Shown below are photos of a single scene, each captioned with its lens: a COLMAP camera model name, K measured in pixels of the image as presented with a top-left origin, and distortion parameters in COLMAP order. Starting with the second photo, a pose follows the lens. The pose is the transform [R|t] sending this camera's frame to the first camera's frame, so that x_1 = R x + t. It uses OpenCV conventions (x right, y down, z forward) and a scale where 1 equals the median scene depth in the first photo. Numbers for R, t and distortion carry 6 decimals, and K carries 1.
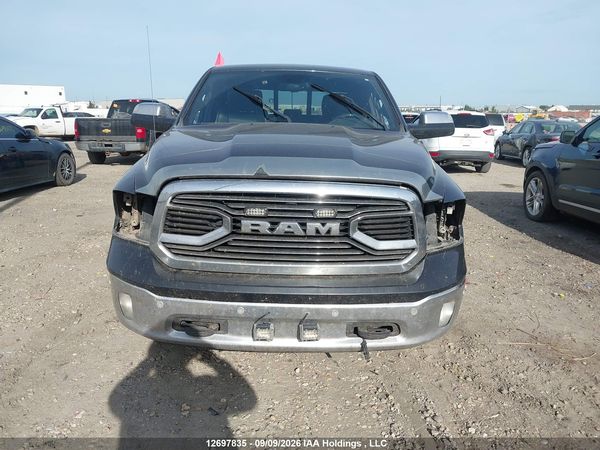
lens RADIAL K [[474.9, 0, 301.1], [0, 474.9, 236.0], [0, 0, 1]] dist [0.031376, -0.044516]
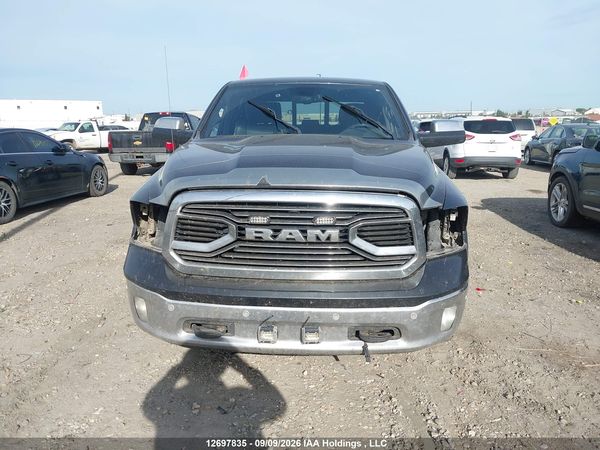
lens RADIAL K [[474.9, 0, 301.1], [0, 474.9, 236.0], [0, 0, 1]] dist [0.031376, -0.044516]
pose [[0.997905, -0.005588, -0.064449, 0.057599], [0.004513, 0.999848, -0.016819, 0.002730], [0.064534, 0.016493, 0.997779, -0.040821]]
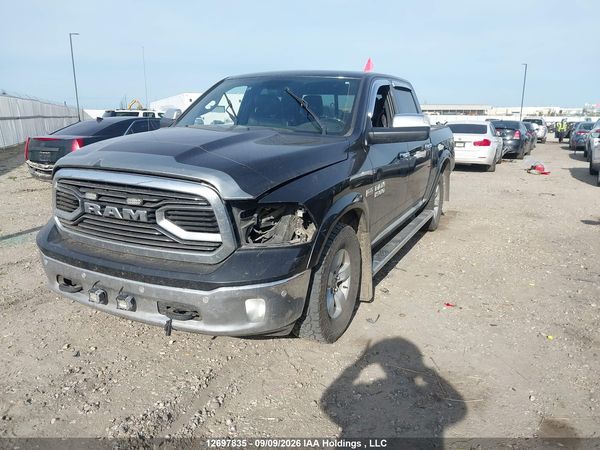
lens RADIAL K [[474.9, 0, 301.1], [0, 474.9, 236.0], [0, 0, 1]] dist [0.031376, -0.044516]
pose [[0.899525, 0.105706, -0.423887, 0.805707], [-0.110863, 0.993756, 0.012555, -0.020645], [0.422567, 0.035700, 0.905628, 0.104260]]
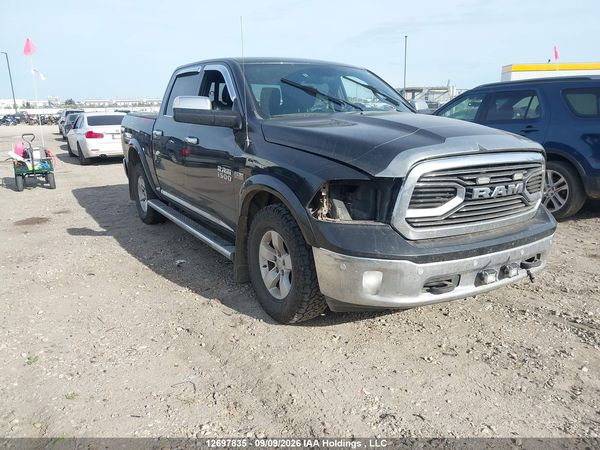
lens RADIAL K [[525.8, 0, 299.5], [0, 525.8, 255.6], [0, 0, 1]] dist [-0.008163, -0.008632]
pose [[0.852271, -0.173617, 0.493448, -1.061452], [0.162768, 0.984504, 0.065263, -0.021790], [-0.497132, 0.024696, 0.867324, 0.045306]]
